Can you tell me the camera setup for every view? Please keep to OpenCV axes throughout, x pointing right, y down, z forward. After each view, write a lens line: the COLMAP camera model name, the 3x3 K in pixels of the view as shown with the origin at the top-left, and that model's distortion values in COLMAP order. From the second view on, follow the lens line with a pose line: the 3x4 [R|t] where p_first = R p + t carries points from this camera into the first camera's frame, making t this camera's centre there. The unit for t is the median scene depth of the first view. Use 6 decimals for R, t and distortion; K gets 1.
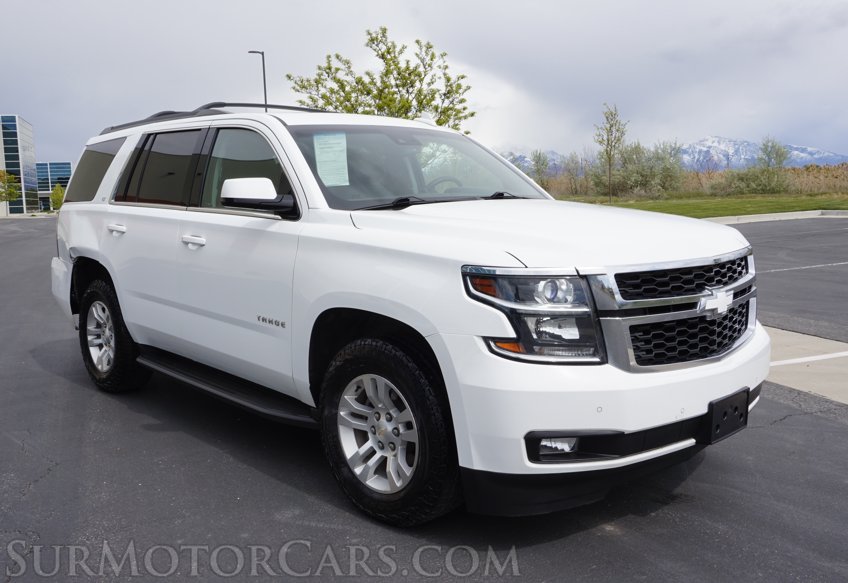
lens RADIAL K [[760.6, 0, 424.0], [0, 760.6, 291.5], [0, 0, 1]] dist [0.002240, 0.010698]
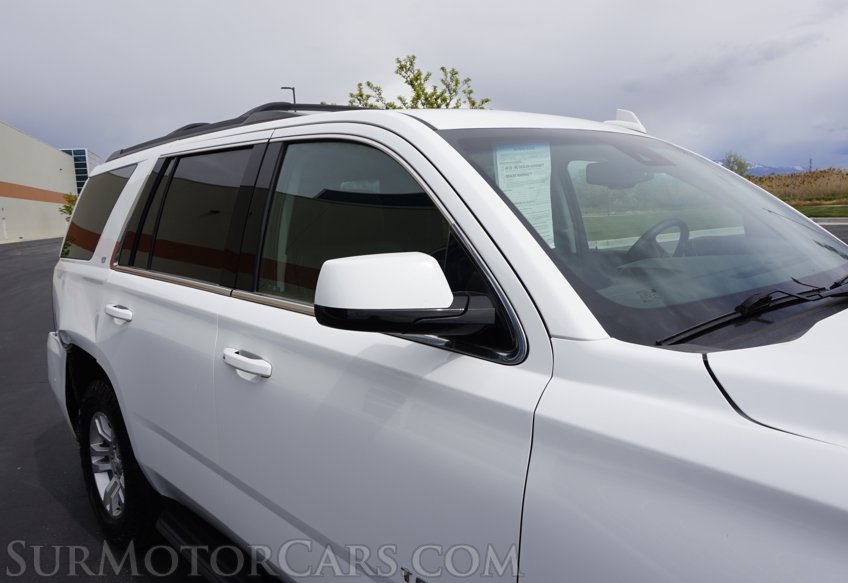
lens RADIAL K [[636.7, 0, 424.0], [0, 636.7, 291.5], [0, 0, 1]] dist [-0.020402, 0.001485]
pose [[0.999744, -0.020965, -0.008470, -0.137499], [0.021011, 0.999765, 0.005376, -0.087916], [0.008355, -0.005552, 0.999950, 0.441852]]
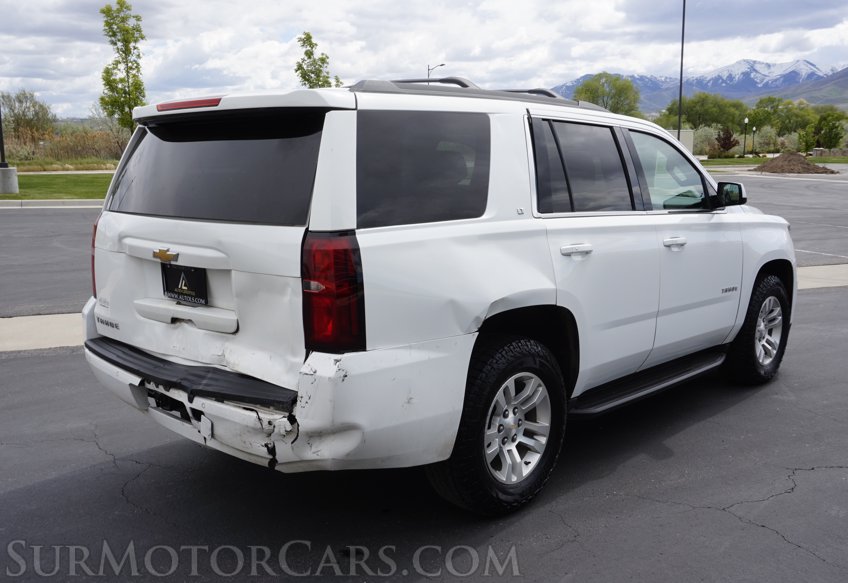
lens RADIAL K [[796.1, 0, 413.2], [0, 796.1, 293.1], [0, 0, 1]] dist [-0.010792, -0.008792]
pose [[-0.057687, -0.147900, 0.987318, -1.035657], [0.130200, 0.979404, 0.154322, -0.161778], [-0.989808, 0.137451, -0.037242, 1.072688]]
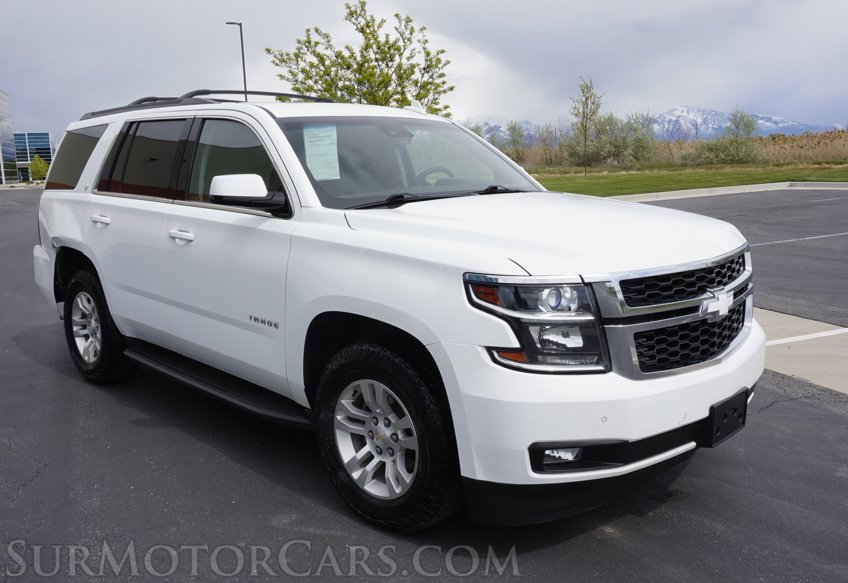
lens RADIAL K [[741.0, 0, 424.0], [0, 741.0, 291.5], [0, 0, 1]] dist [0.006407, 0.007195]
pose [[0.999555, -0.007281, 0.028925, -0.014525], [0.006033, 0.999057, 0.043004, -0.026410], [-0.029211, -0.042810, 0.998656, 0.027470]]
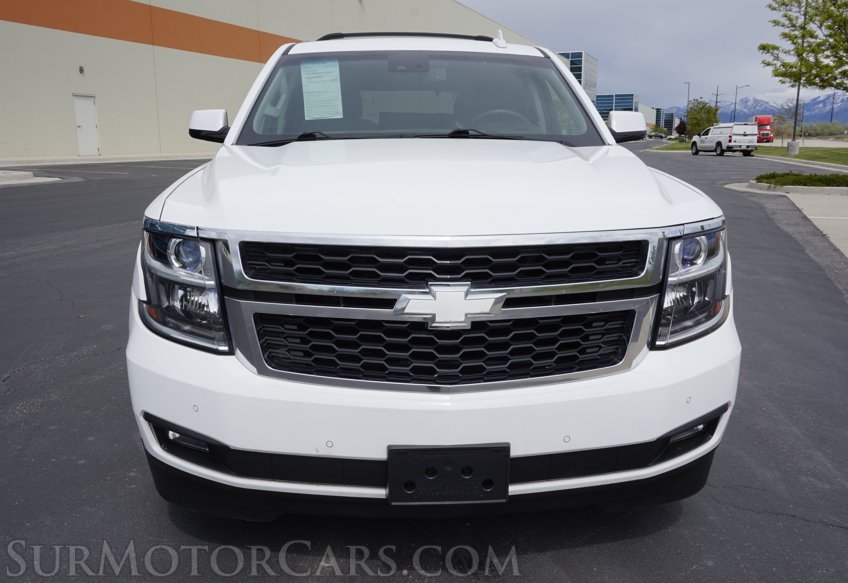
lens RADIAL K [[731.9, 0, 424.0], [0, 731.9, 291.5], [0, 0, 1]] dist [-0.000431, 0.001444]
pose [[0.759997, 0.160867, -0.629703, 0.434768], [-0.099497, 0.986261, 0.131871, -0.044957], [0.642265, -0.037568, 0.765561, 0.285081]]
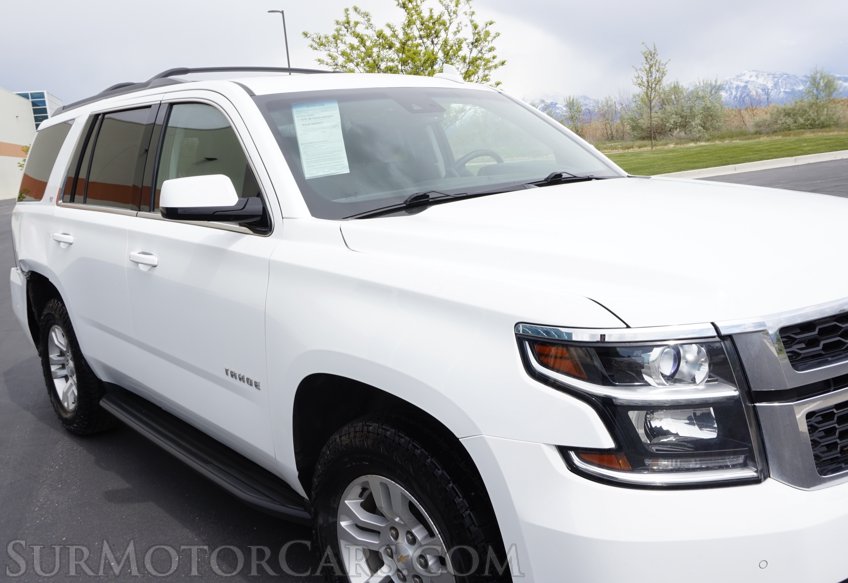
lens RADIAL K [[760.6, 0, 424.0], [0, 760.6, 291.5], [0, 0, 1]] dist [0.002240, 0.010698]
pose [[0.997703, -0.045396, -0.050272, 0.004778], [0.048258, 0.997193, 0.057252, -0.049795], [0.047532, -0.059547, 0.997093, 0.207225]]
